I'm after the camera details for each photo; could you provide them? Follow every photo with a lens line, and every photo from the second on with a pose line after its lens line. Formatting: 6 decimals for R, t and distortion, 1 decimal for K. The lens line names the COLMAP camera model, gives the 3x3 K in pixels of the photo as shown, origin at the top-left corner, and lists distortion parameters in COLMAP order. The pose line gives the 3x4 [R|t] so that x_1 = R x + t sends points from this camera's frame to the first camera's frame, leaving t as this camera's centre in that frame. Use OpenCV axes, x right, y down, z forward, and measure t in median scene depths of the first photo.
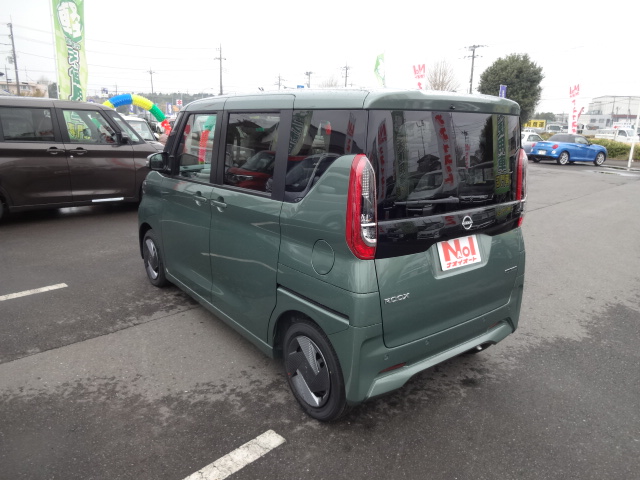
lens RADIAL K [[472.5, 0, 324.6], [0, 472.5, 241.6], [0, 0, 1]] dist [-0.006765, -0.005942]
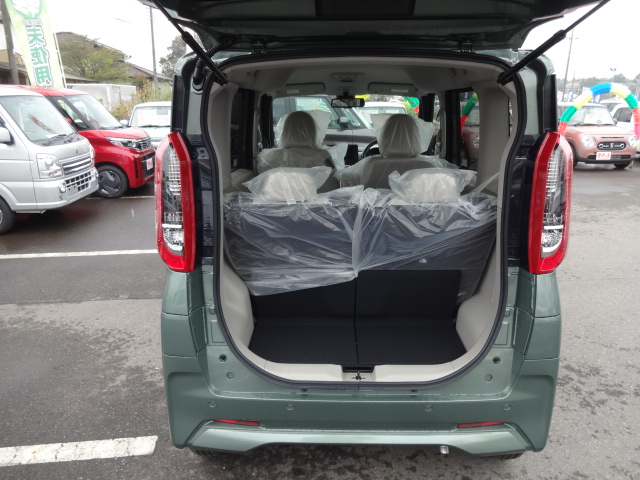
lens RADIAL K [[472.5, 0, 324.2], [0, 472.5, 241.1], [0, 0, 1]] dist [-0.006765, -0.005942]
pose [[0.777664, 0.154431, -0.609418, 0.573719], [-0.140683, 0.987525, 0.070725, -0.076512], [0.612738, 0.030734, 0.789689, 0.418805]]
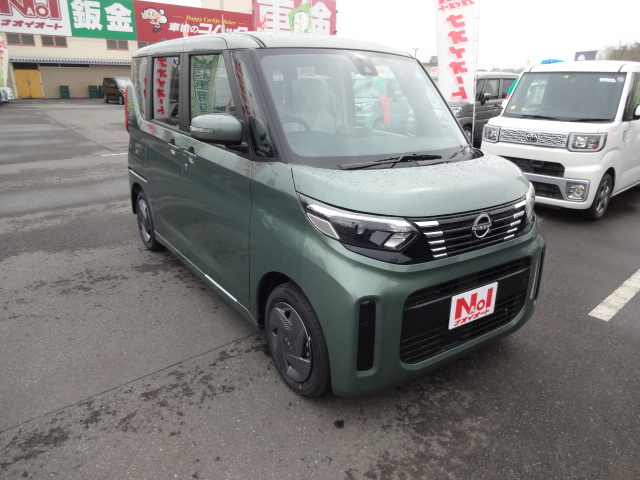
lens RADIAL K [[472.5, 0, 324.3], [0, 472.5, 239.8], [0, 0, 1]] dist [-0.006765, -0.005942]
pose [[-0.998038, -0.055014, 0.029905, -0.251310], [-0.029753, 0.836886, 0.546568, -0.614438], [-0.055096, 0.544606, -0.836880, 2.506292]]
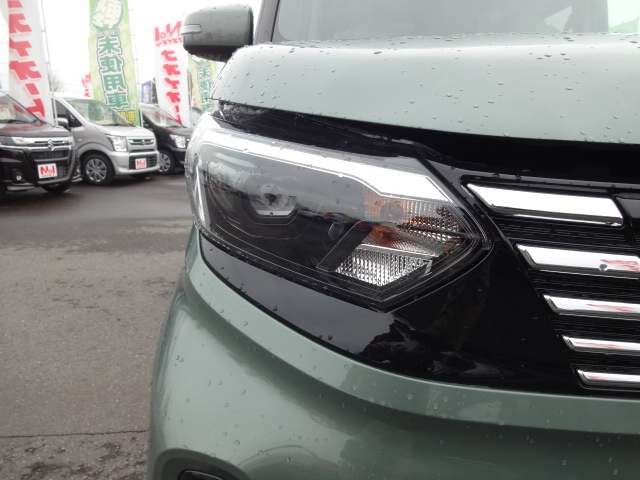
lens RADIAL K [[472.5, 0, 322.3], [0, 472.5, 233.9], [0, 0, 1]] dist [-0.006765, -0.005942]
pose [[-0.782070, -0.168198, 0.600063, -0.417014], [0.120095, 0.904164, 0.409958, -0.312704], [-0.611509, 0.392680, -0.686920, 2.038913]]
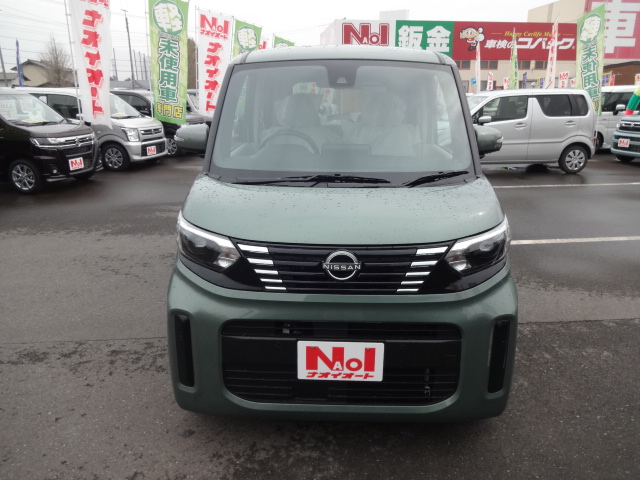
lens RADIAL K [[472.5, 0, 322.9], [0, 472.5, 237.8], [0, 0, 1]] dist [-0.006765, -0.005942]
pose [[-0.771730, -0.206237, 0.601581, -0.831735], [0.142447, 0.865861, 0.479576, -0.557199], [-0.619792, 0.455796, -0.638833, 2.235548]]
